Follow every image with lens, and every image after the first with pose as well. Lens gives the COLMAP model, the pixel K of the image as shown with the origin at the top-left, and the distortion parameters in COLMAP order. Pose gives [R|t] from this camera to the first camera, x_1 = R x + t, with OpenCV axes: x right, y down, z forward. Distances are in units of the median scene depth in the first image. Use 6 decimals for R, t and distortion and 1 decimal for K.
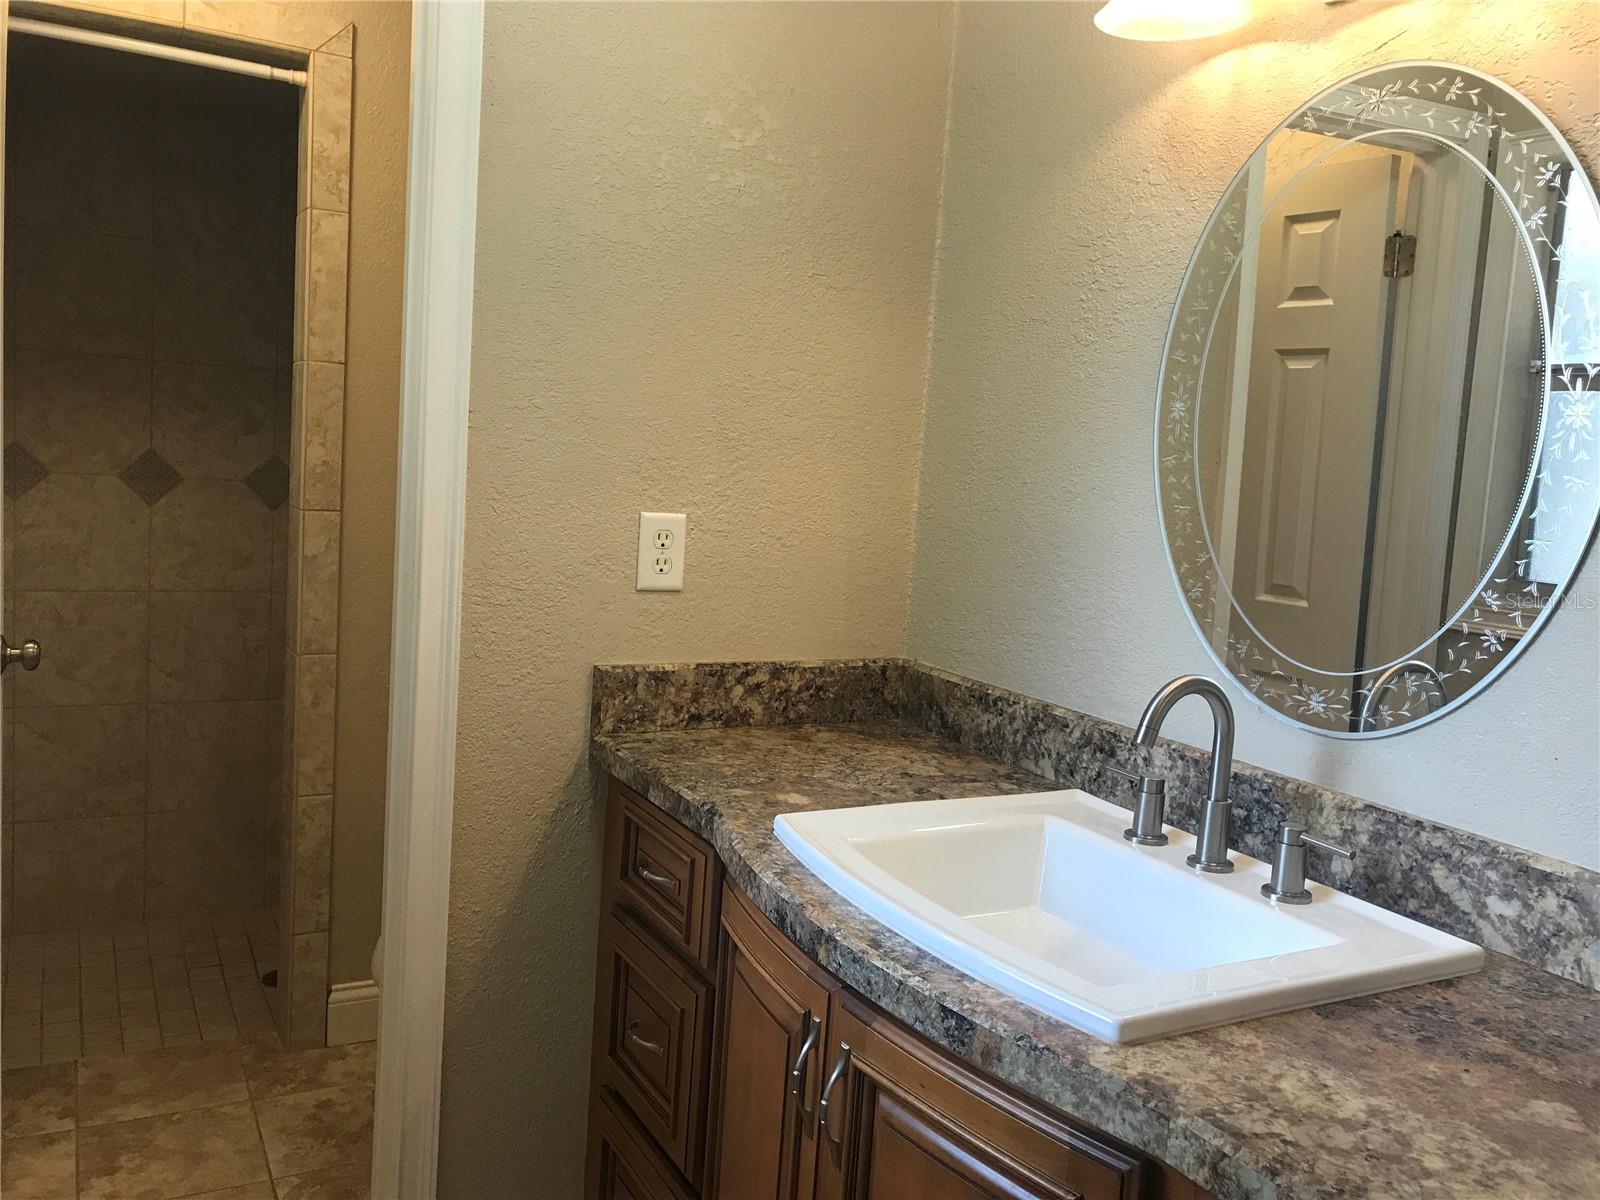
lens RADIAL K [[1325.4, 0, 789.0], [0, 1325.4, 593.4], [0, 0, 1]] dist [0.048238, -0.031667]
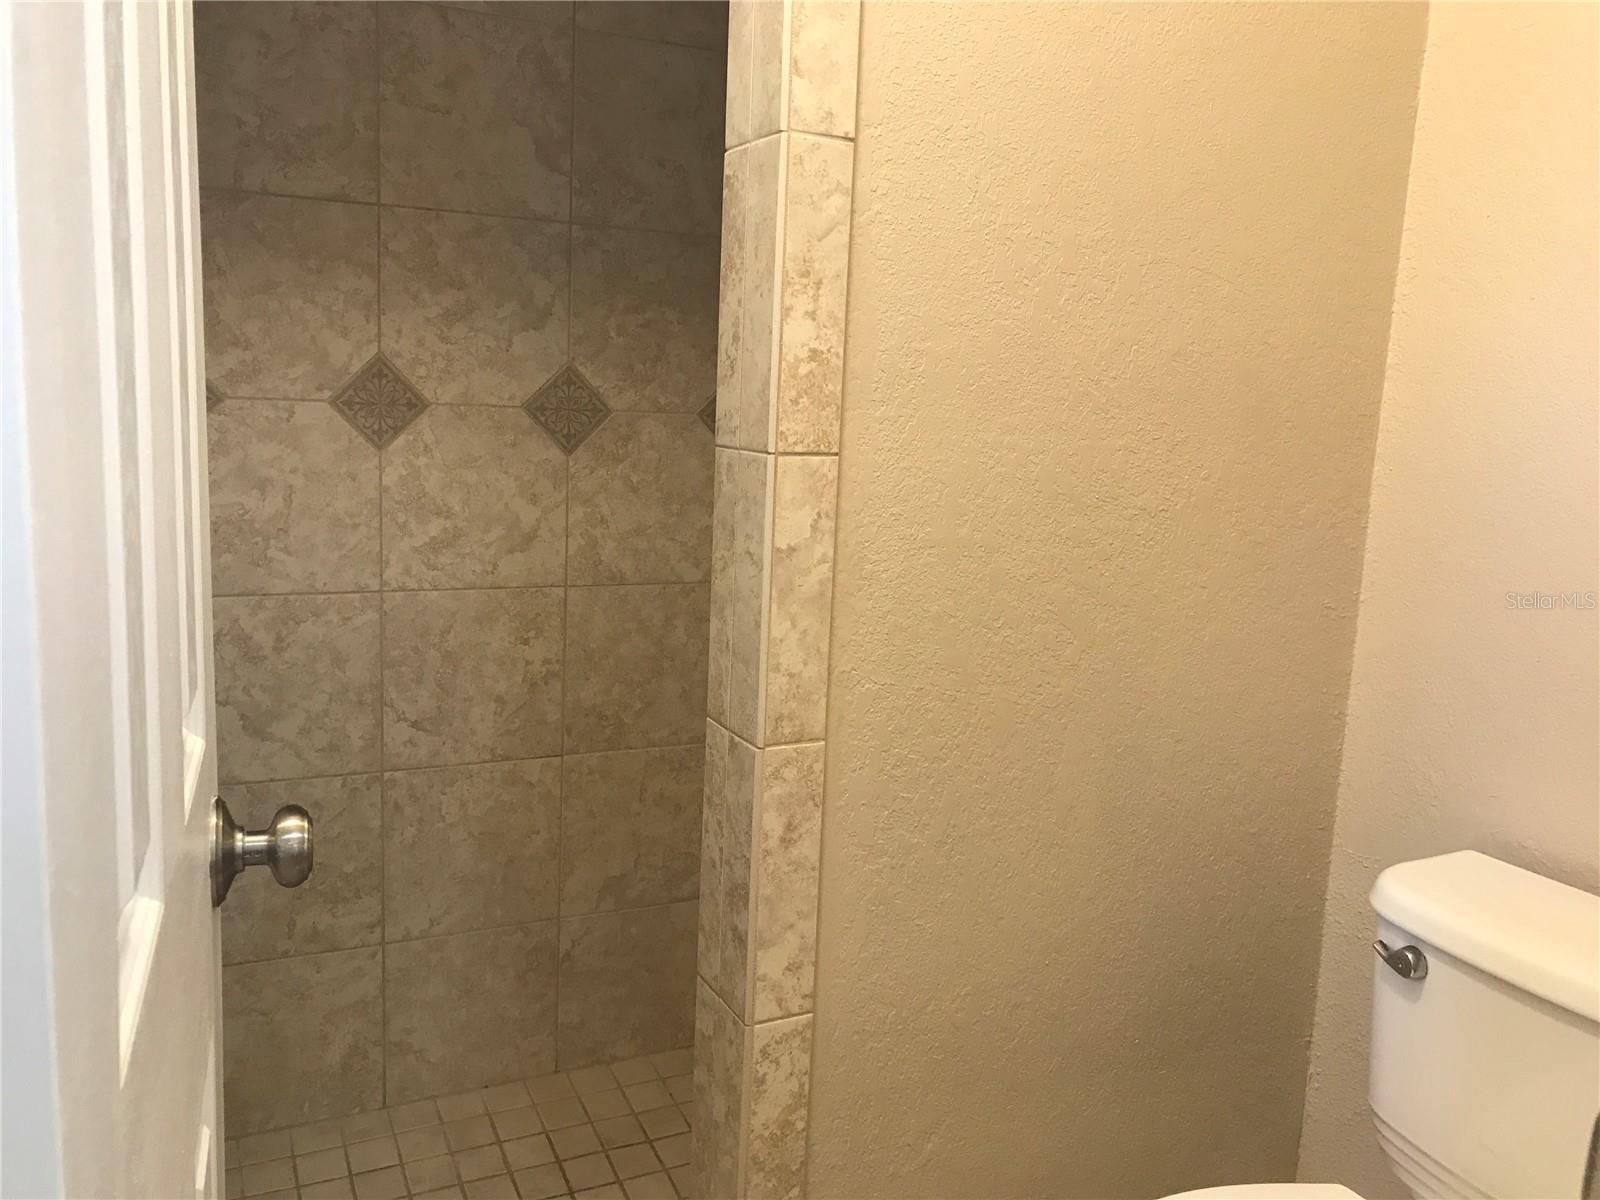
lens RADIAL K [[1325.4, 0, 812.0], [0, 1325.4, 599.8], [0, 0, 1]] dist [0.048238, -0.031667]
pose [[0.998867, -0.013092, -0.045751, -0.297636], [0.015513, 0.998475, 0.052972, -0.031554], [0.044988, -0.053622, 0.997547, 0.470323]]
